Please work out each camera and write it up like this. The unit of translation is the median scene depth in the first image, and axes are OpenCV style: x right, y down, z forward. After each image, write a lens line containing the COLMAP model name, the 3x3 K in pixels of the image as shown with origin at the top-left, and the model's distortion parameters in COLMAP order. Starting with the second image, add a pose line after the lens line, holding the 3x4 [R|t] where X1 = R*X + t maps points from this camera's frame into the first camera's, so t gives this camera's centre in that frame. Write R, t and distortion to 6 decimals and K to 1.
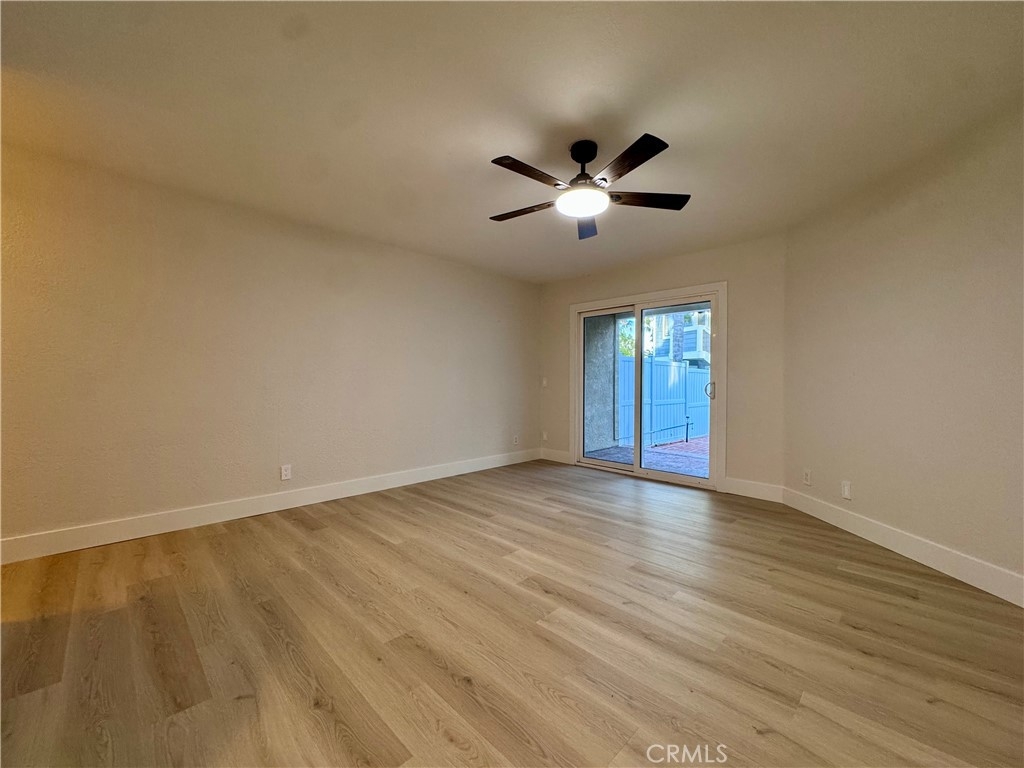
lens RADIAL K [[406.7, 0, 512.0], [0, 406.7, 384.0], [0, 0, 1]] dist [-0.002026, 0.000310]
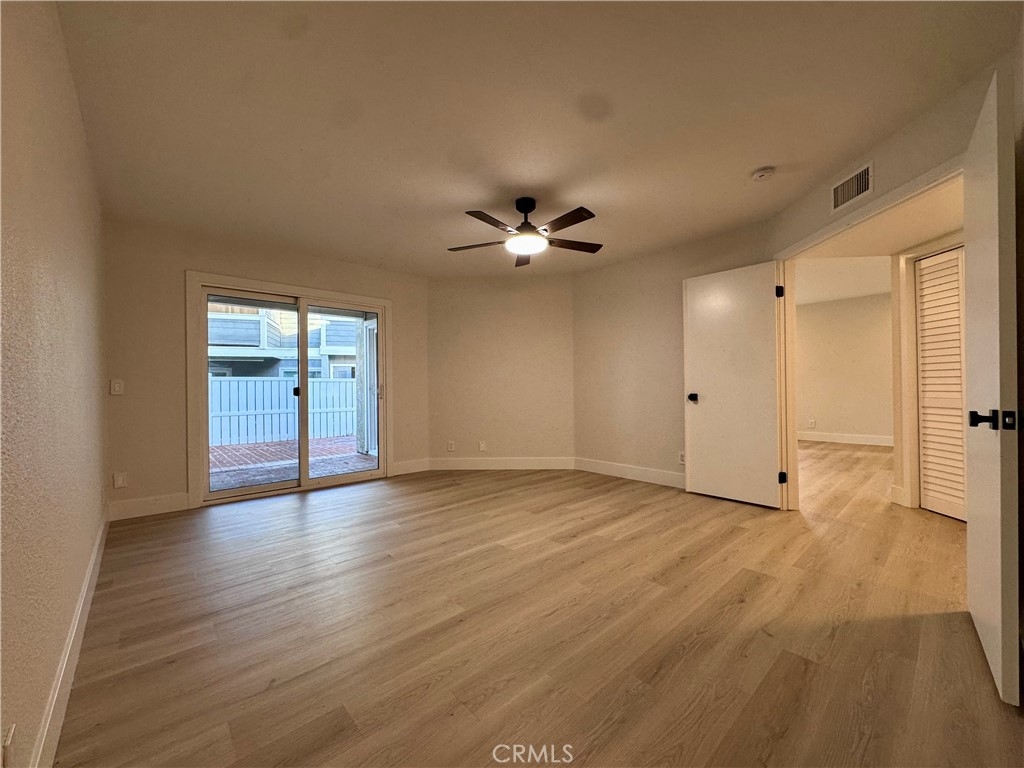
lens RADIAL K [[406.7, 0, 512.0], [0, 406.7, 384.0], [0, 0, 1]] dist [-0.002026, 0.000310]
pose [[0.056520, -0.006176, 0.998382, -1.115912], [0.015025, 0.999873, 0.005335, -0.009626], [-0.998288, 0.014699, 0.056605, 0.974637]]
